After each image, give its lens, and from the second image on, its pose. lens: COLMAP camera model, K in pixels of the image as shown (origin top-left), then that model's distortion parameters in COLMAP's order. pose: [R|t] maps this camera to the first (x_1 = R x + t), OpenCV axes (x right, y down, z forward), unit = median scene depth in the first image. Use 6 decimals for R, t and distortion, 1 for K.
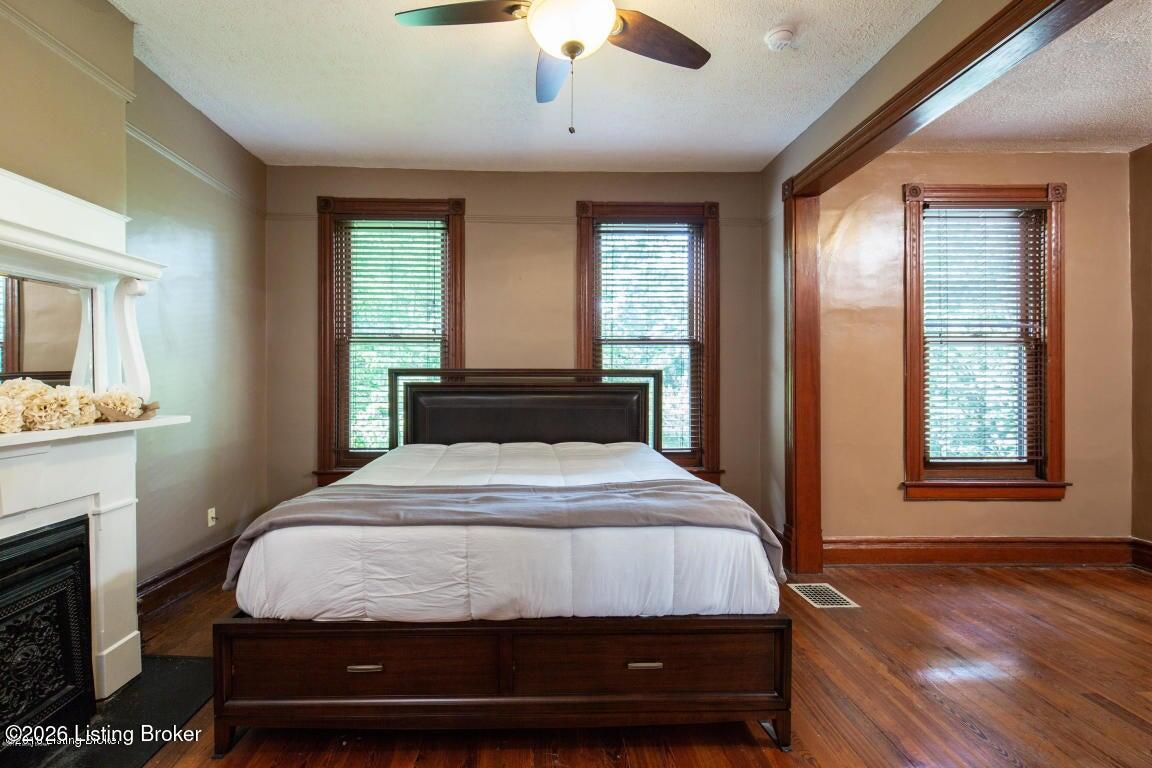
lens RADIAL K [[528.3, 0, 567.2], [0, 528.3, 382.6], [0, 0, 1]] dist [0.005245, 0.000374]
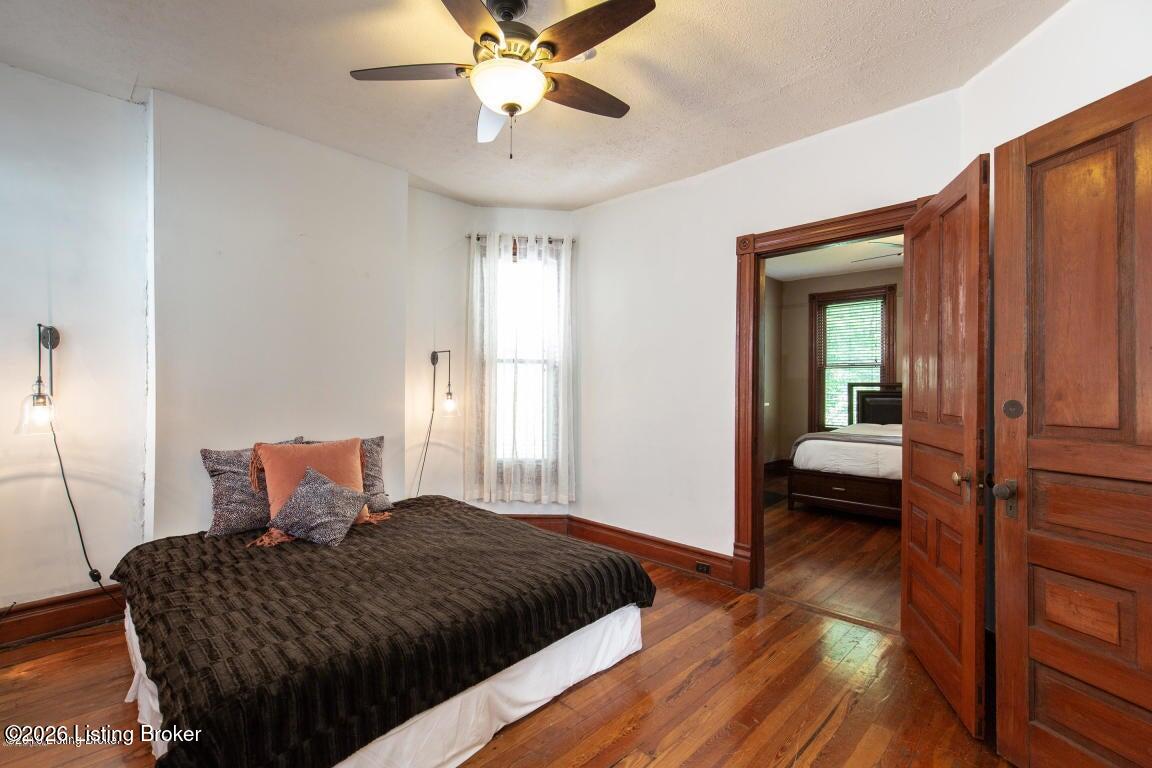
lens RADIAL K [[528.3, 0, 567.6], [0, 528.3, 385.1], [0, 0, 1]] dist [0.005245, 0.000374]
pose [[0.686749, 0.000339, -0.726894, 0.328526], [-0.004093, 0.999986, -0.003400, -0.008253], [0.726883, 0.005310, 0.686741, -0.968661]]
